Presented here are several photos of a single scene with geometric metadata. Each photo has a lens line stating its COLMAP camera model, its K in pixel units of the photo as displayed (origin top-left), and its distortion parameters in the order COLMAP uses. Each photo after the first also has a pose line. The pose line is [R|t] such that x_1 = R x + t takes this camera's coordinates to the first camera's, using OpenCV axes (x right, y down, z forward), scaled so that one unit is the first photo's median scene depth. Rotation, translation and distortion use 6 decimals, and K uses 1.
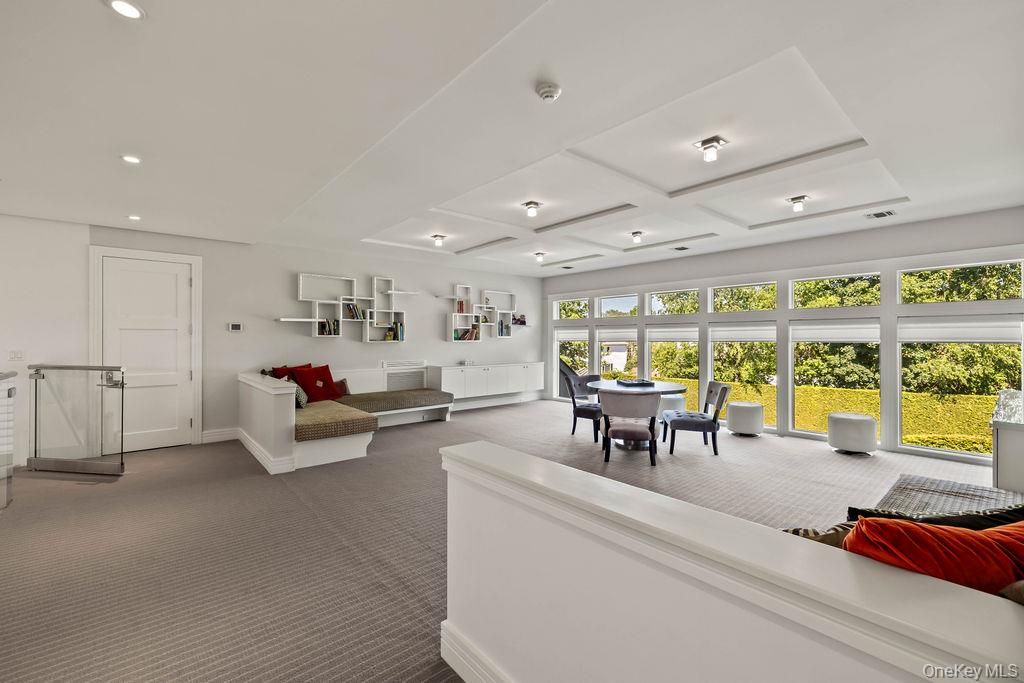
lens RADIAL K [[436.5, 0, 508.2], [0, 436.5, 340.9], [0, 0, 1]] dist [0.010667, -0.000529]
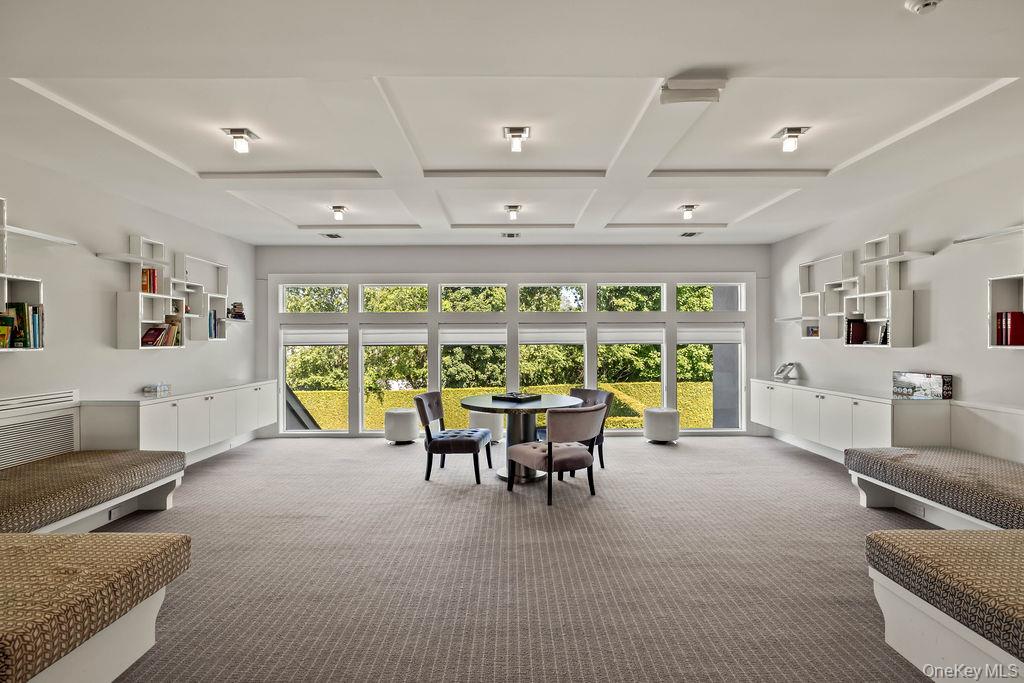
lens RADIAL K [[489.8, 0, 511.9], [0, 489.8, 335.2], [0, 0, 1]] dist [-0.025902, -0.000753]
pose [[0.637510, 0.006716, 0.770413, -0.267875], [0.007857, 0.999853, -0.015217, -0.001782], [-0.770402, 0.015754, 0.637364, 0.305173]]
